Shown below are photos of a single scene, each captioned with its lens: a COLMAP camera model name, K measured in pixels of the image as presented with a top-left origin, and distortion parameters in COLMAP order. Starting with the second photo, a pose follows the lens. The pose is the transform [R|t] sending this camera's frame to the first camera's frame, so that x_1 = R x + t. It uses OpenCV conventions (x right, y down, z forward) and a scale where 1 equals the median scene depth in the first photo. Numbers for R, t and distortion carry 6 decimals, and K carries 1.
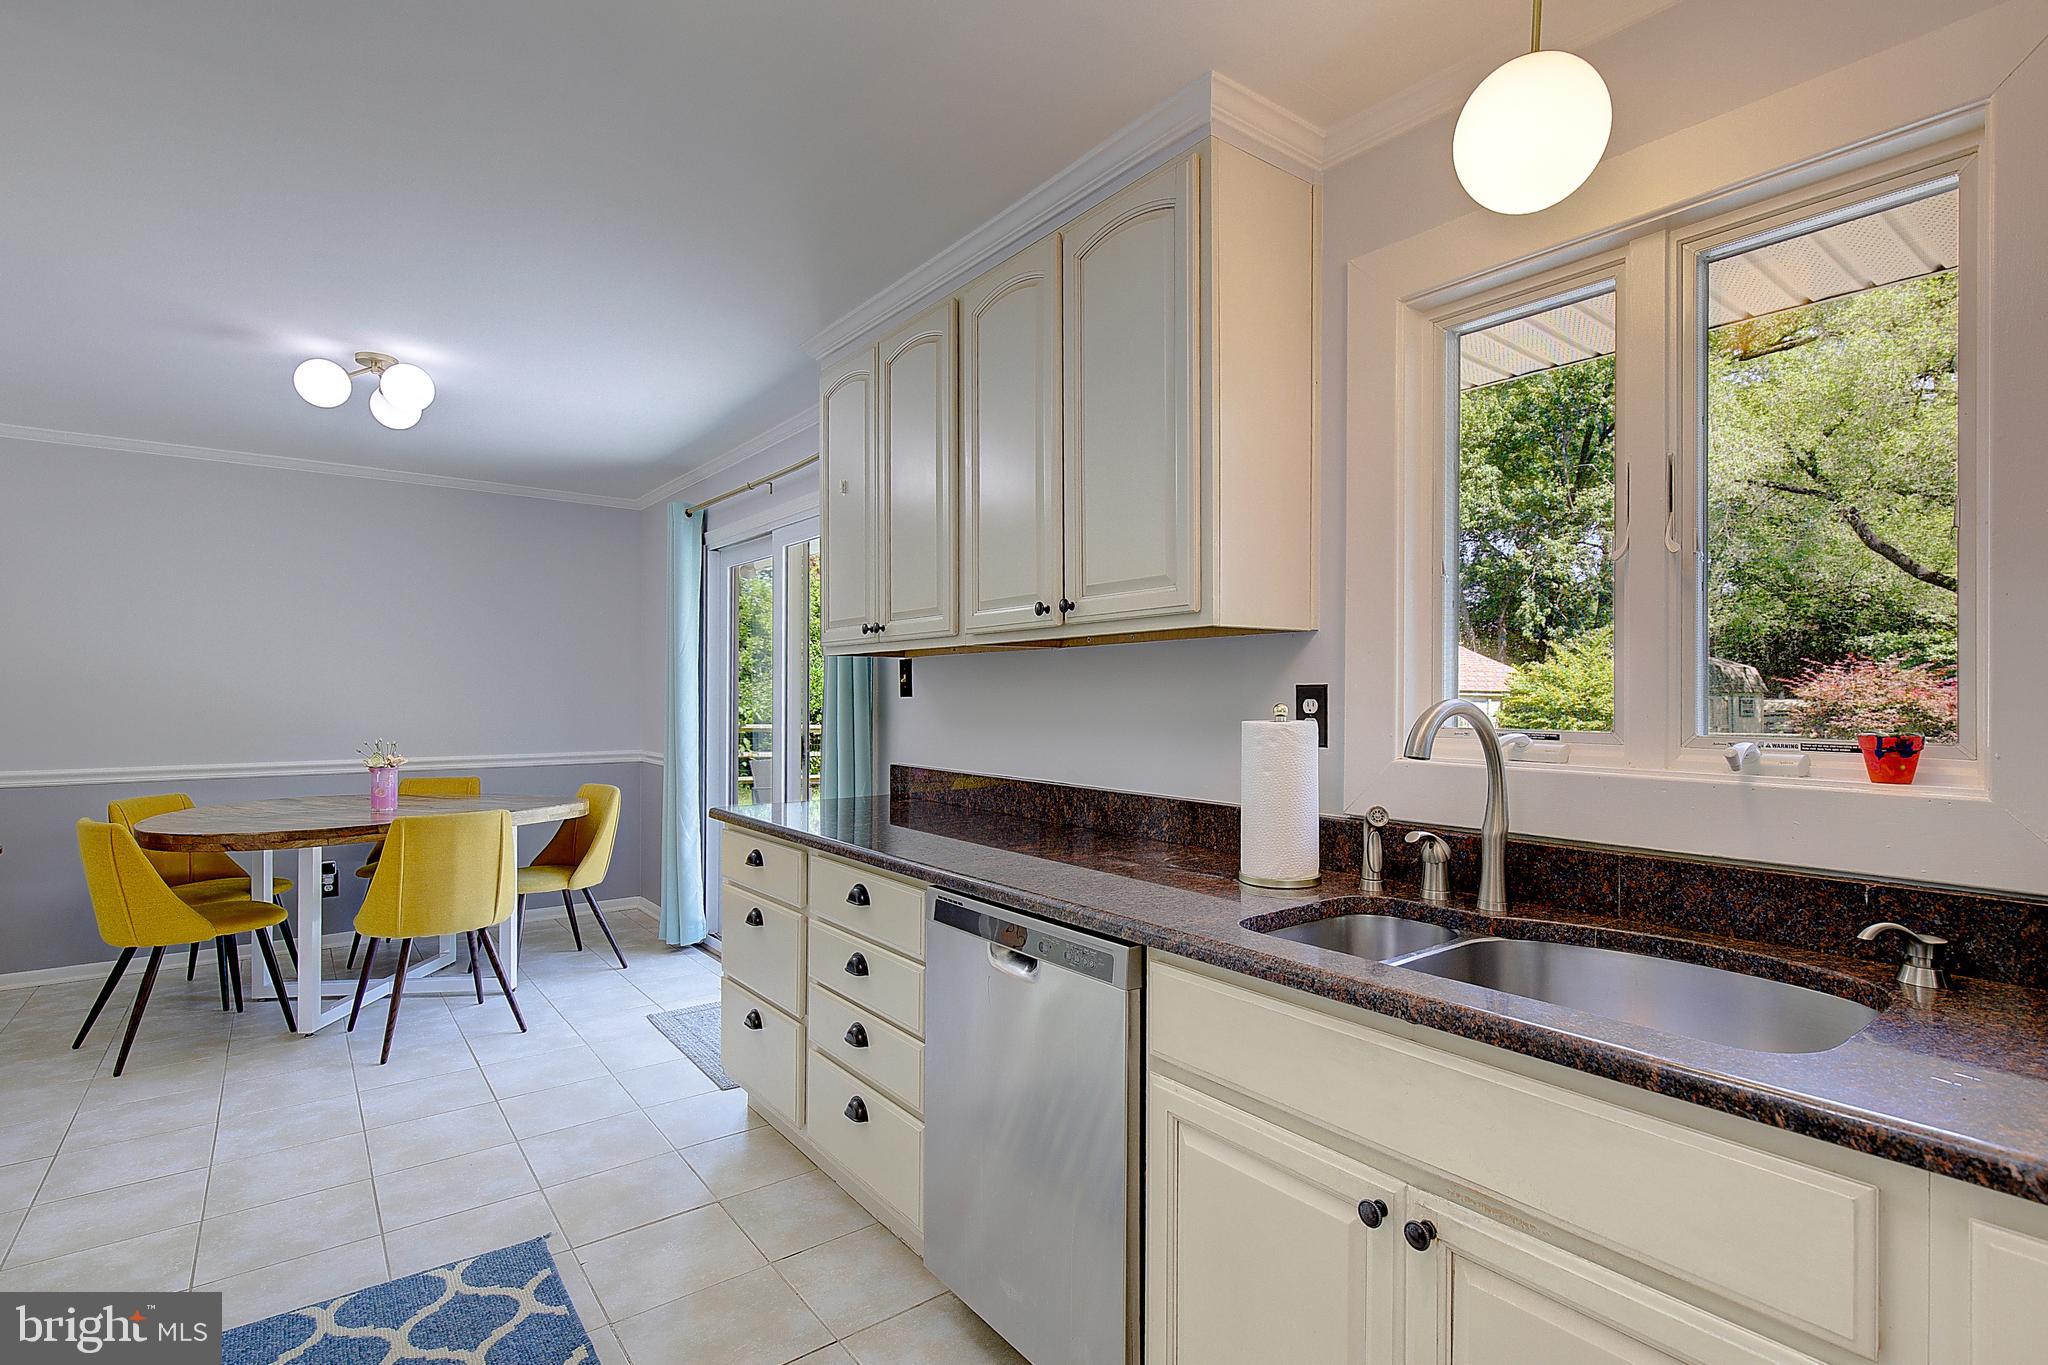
lens RADIAL K [[946.8, 0, 1025.0], [0, 946.8, 689.7], [0, 0, 1]] dist [0.002310, 0.000316]
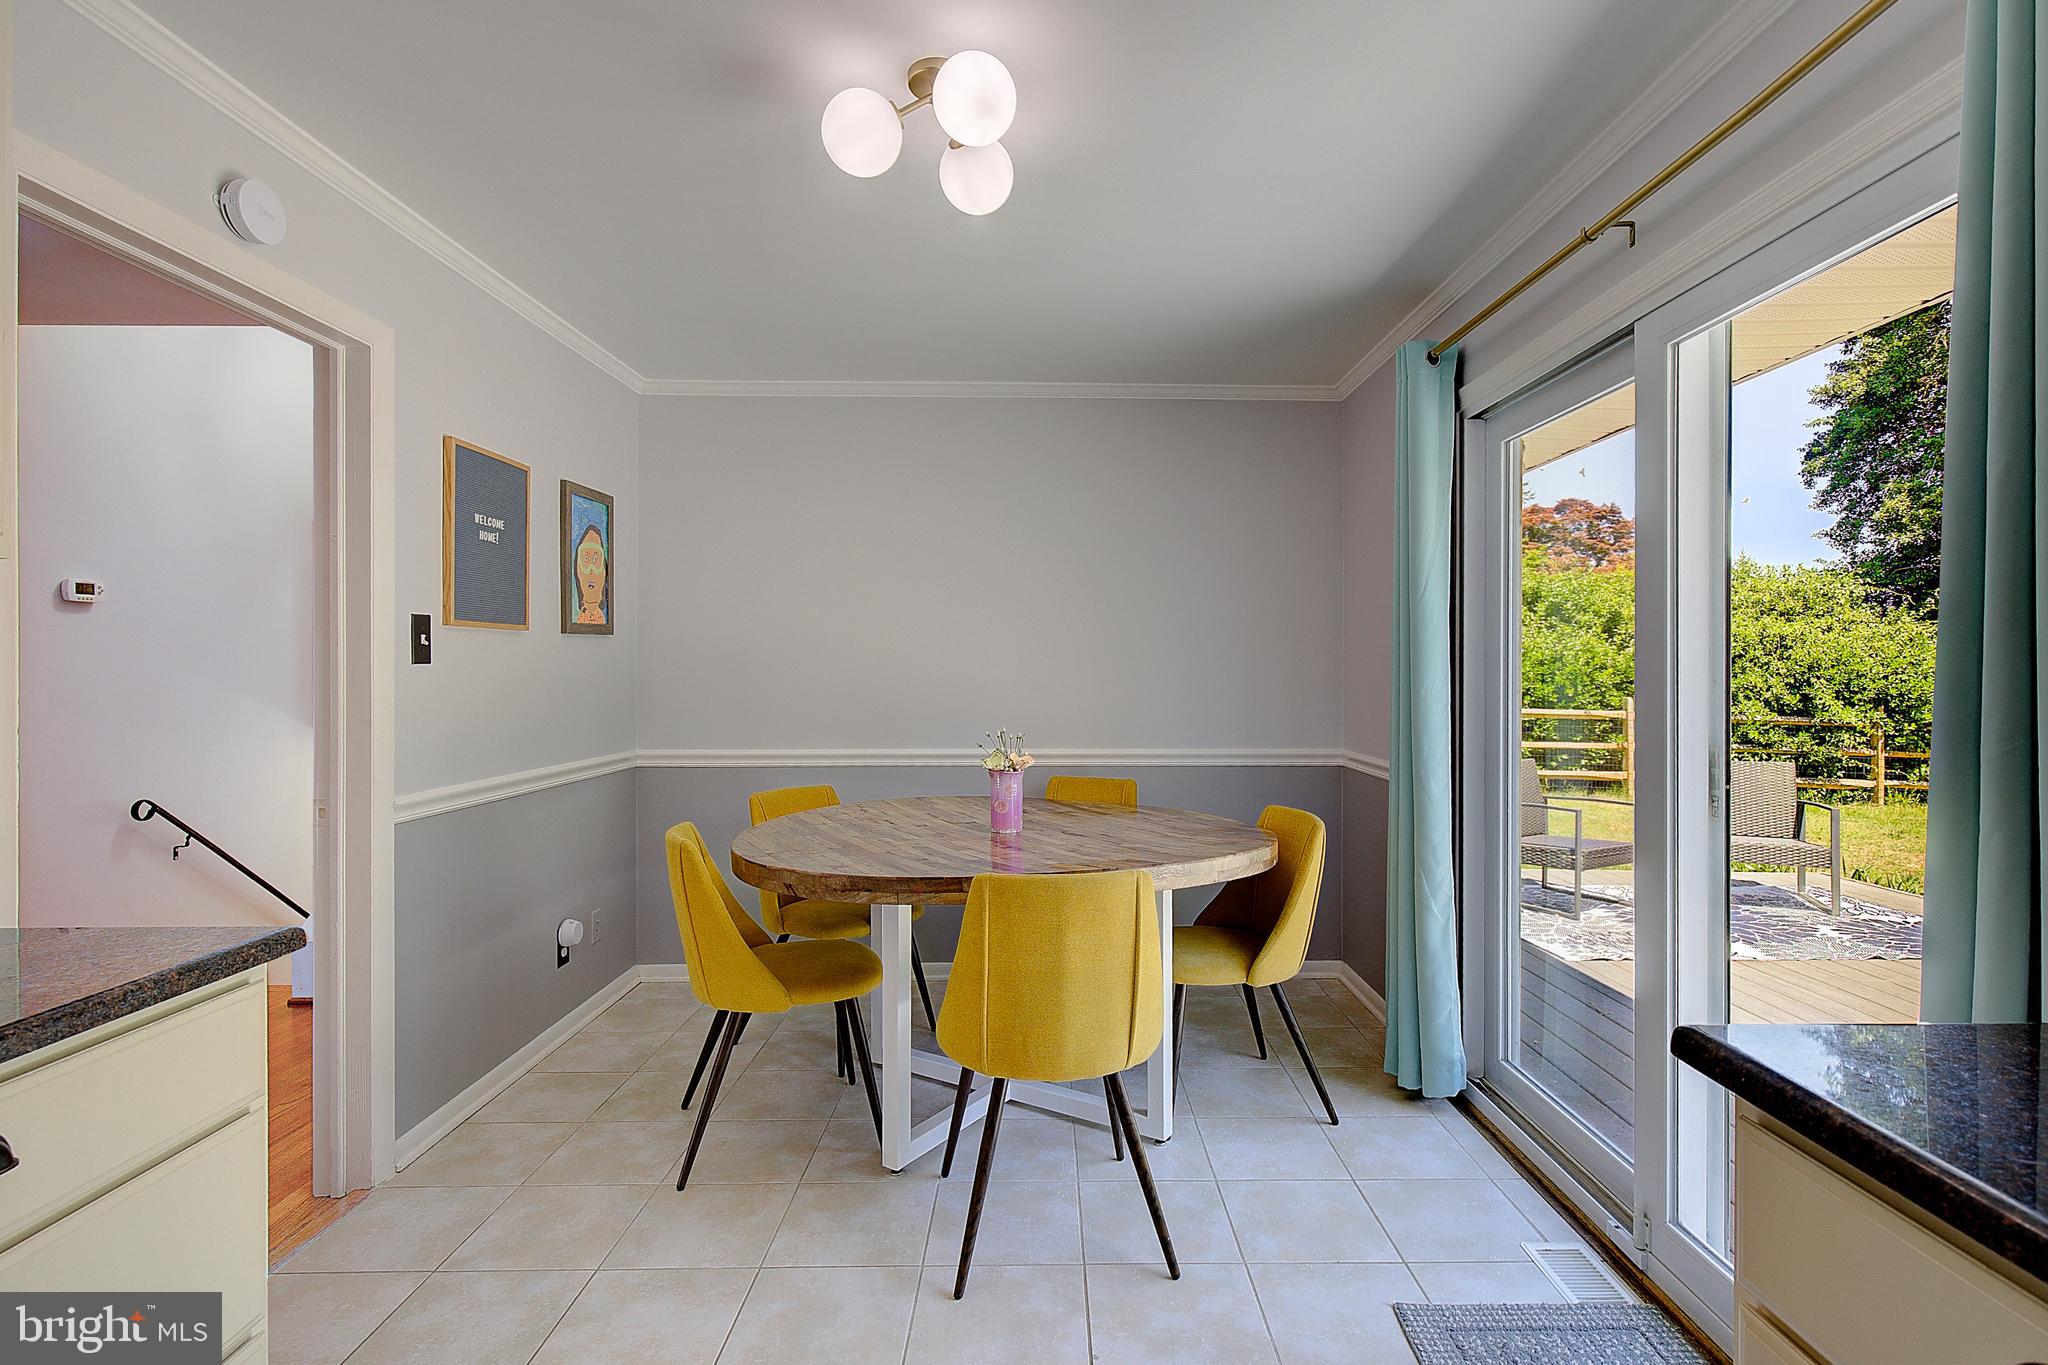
lens RADIAL K [[941.5, 0, 1062.6], [0, 941.5, 668.3], [0, 0, 1]] dist [-0.003653, -0.000342]
pose [[0.801984, -0.003898, -0.597333, -0.218008], [0.003927, 0.999992, -0.001253, 0.007031], [0.597332, -0.001340, 0.801993, 0.450091]]
